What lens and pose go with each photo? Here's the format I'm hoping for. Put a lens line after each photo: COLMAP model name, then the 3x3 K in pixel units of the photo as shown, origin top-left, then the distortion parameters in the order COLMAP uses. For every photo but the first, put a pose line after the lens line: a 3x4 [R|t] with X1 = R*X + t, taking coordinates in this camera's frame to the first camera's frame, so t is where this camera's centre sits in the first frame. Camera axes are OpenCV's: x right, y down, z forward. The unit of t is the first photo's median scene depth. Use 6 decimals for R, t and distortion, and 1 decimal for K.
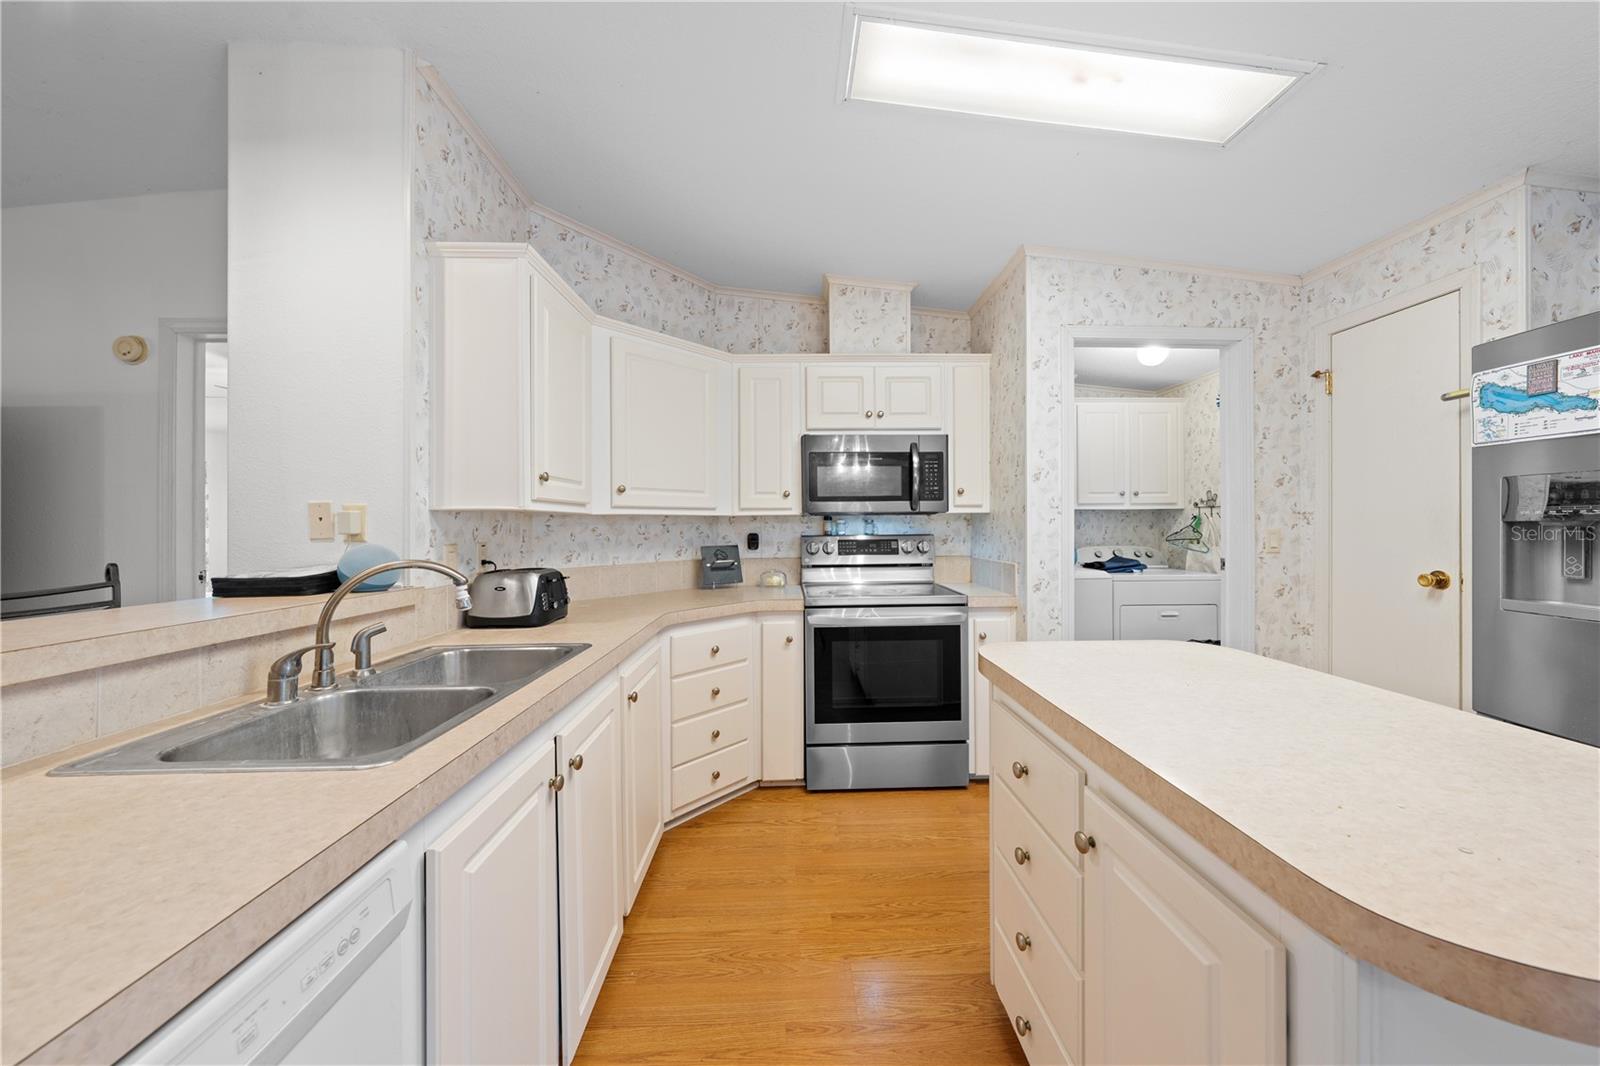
lens RADIAL K [[543.0, 0, 808.4], [0, 543.0, 526.5], [0, 0, 1]] dist [-0.002661, 0.000187]
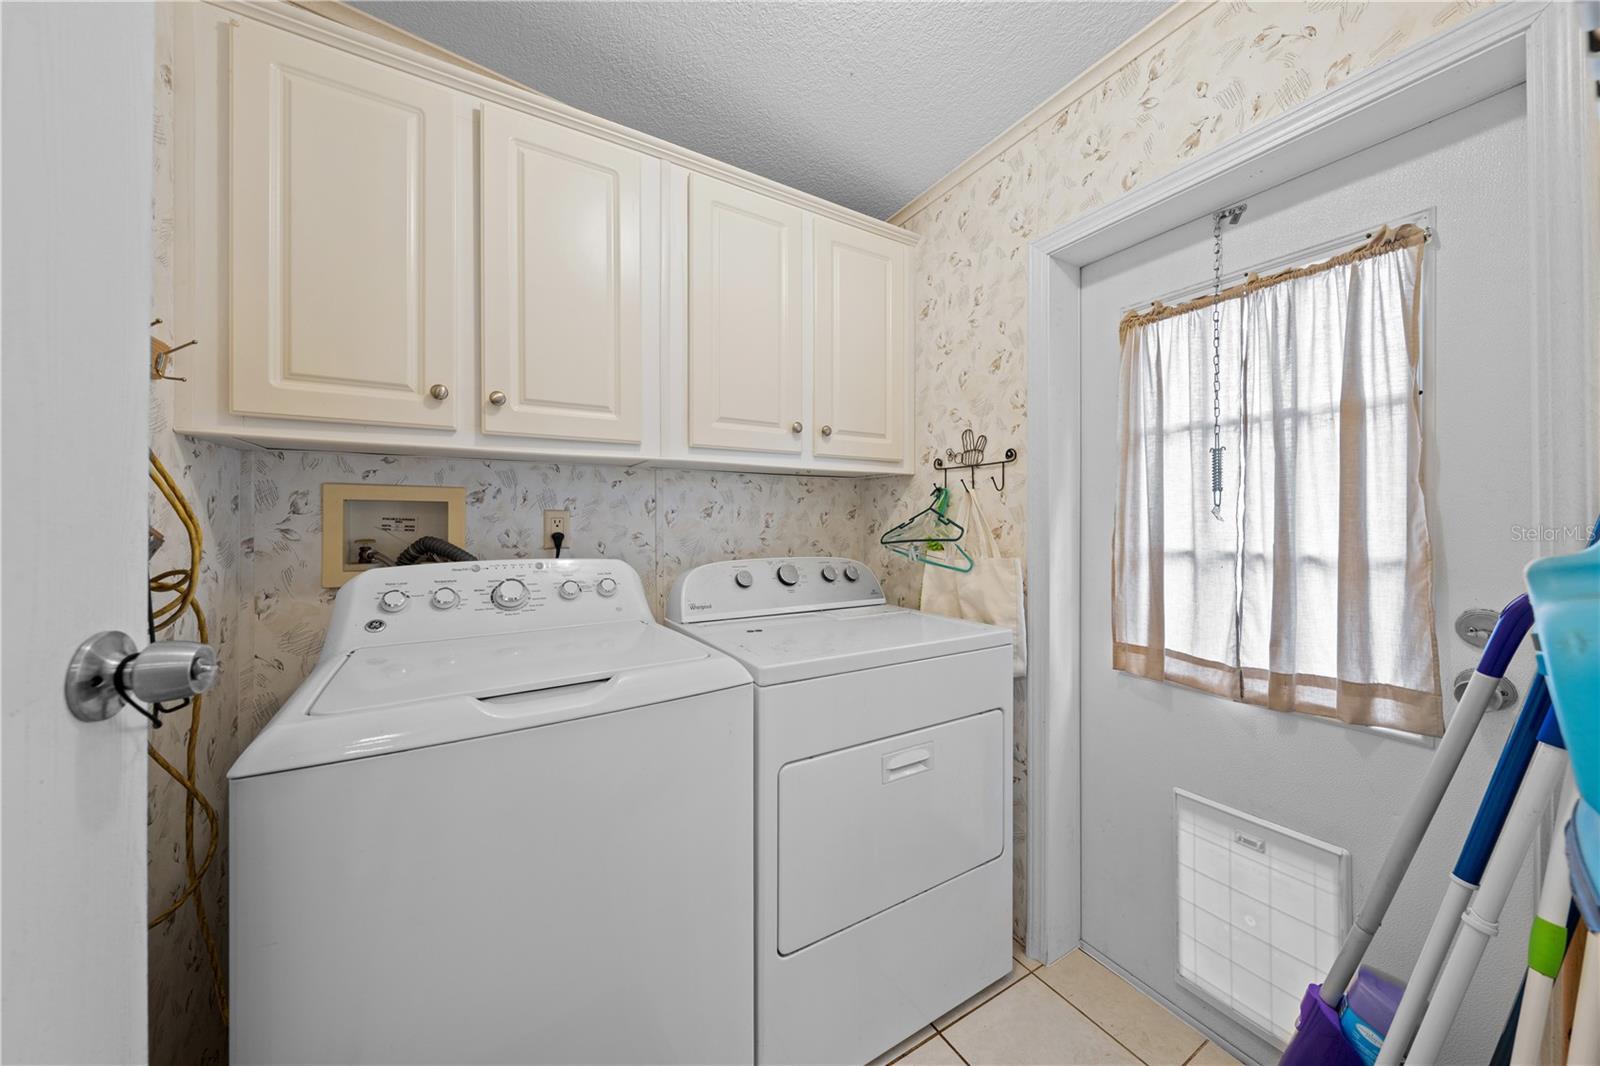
lens RADIAL K [[543.0, 0, 813.4], [0, 543.0, 526.3], [0, 0, 1]] dist [-0.002661, 0.000187]
pose [[0.866005, 0.005707, 0.500003, 0.365664], [-0.006404, 0.999979, -0.000321, 0.011858], [-0.499995, -0.002924, 0.866024, 0.606931]]
